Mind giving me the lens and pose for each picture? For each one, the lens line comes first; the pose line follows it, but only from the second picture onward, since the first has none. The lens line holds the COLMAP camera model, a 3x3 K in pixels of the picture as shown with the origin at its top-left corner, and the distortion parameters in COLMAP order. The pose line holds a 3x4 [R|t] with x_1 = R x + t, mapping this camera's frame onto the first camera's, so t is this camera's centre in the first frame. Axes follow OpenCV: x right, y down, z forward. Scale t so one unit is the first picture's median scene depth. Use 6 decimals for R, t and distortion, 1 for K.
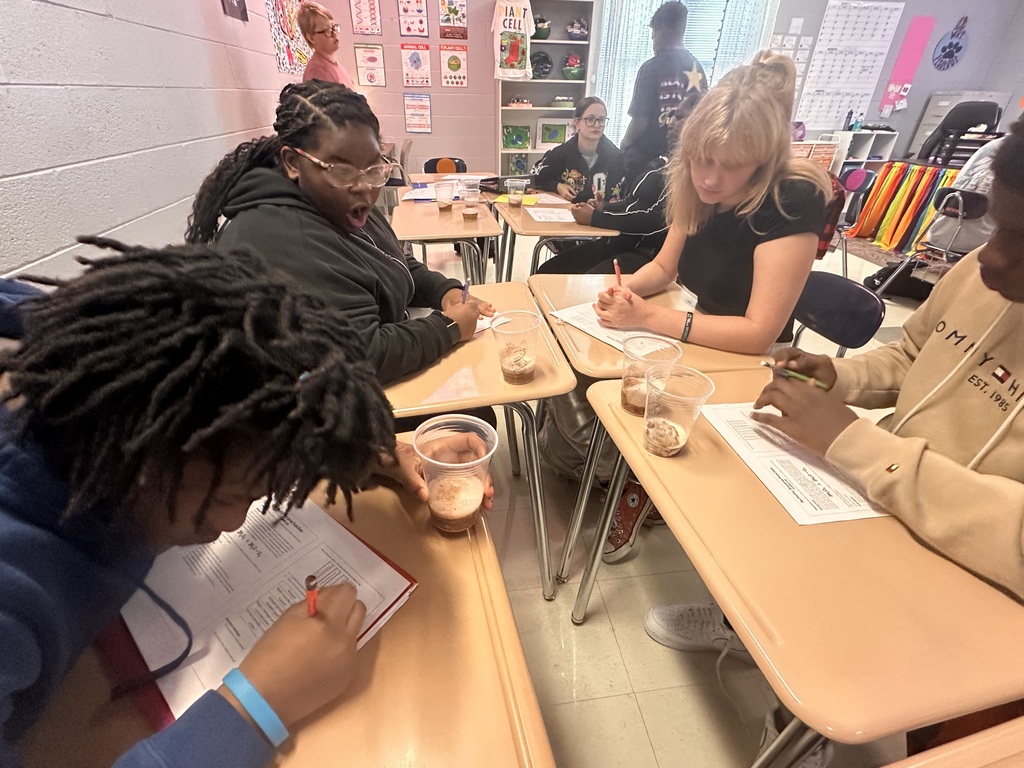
lens RADIAL K [[474.1, 0, 510.9], [0, 474.1, 384.7], [0, 0, 1]] dist [-0.001568, 0.001042]
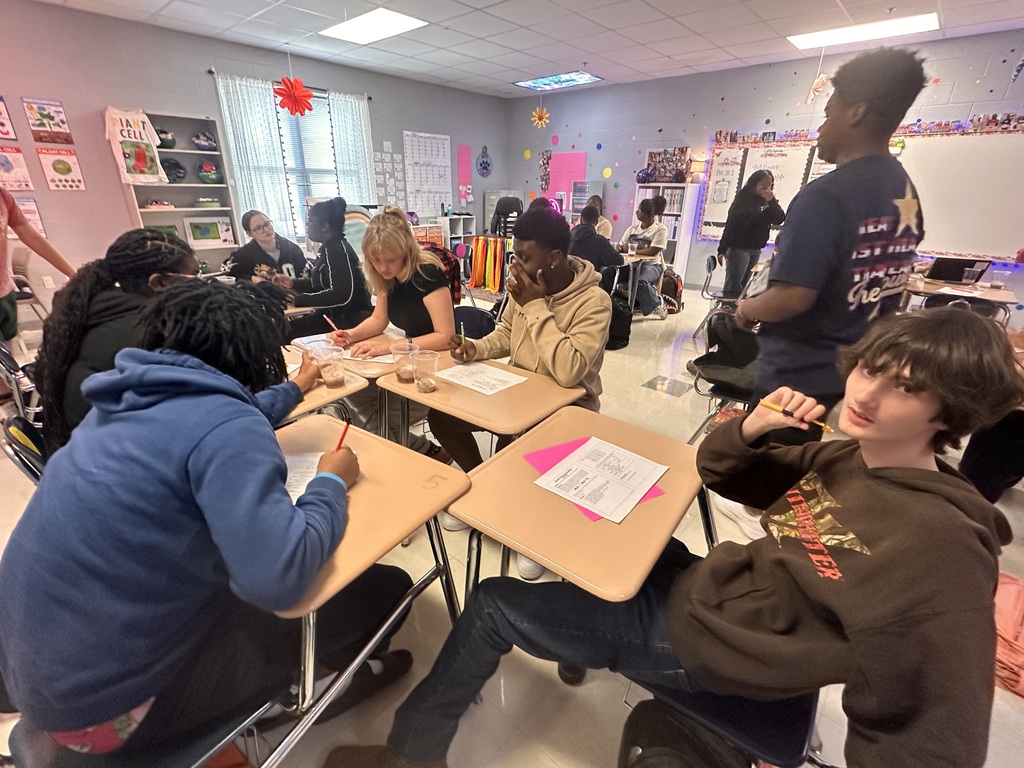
lens RADIAL K [[474.1, 0, 511.2], [0, 474.1, 387.1], [0, 0, 1]] dist [-0.001568, 0.001042]
pose [[0.768251, -0.251714, 0.588584, -0.101923], [0.331386, 0.943042, -0.029240, 0.050687], [-0.547699, 0.217512, 0.807907, -0.146485]]
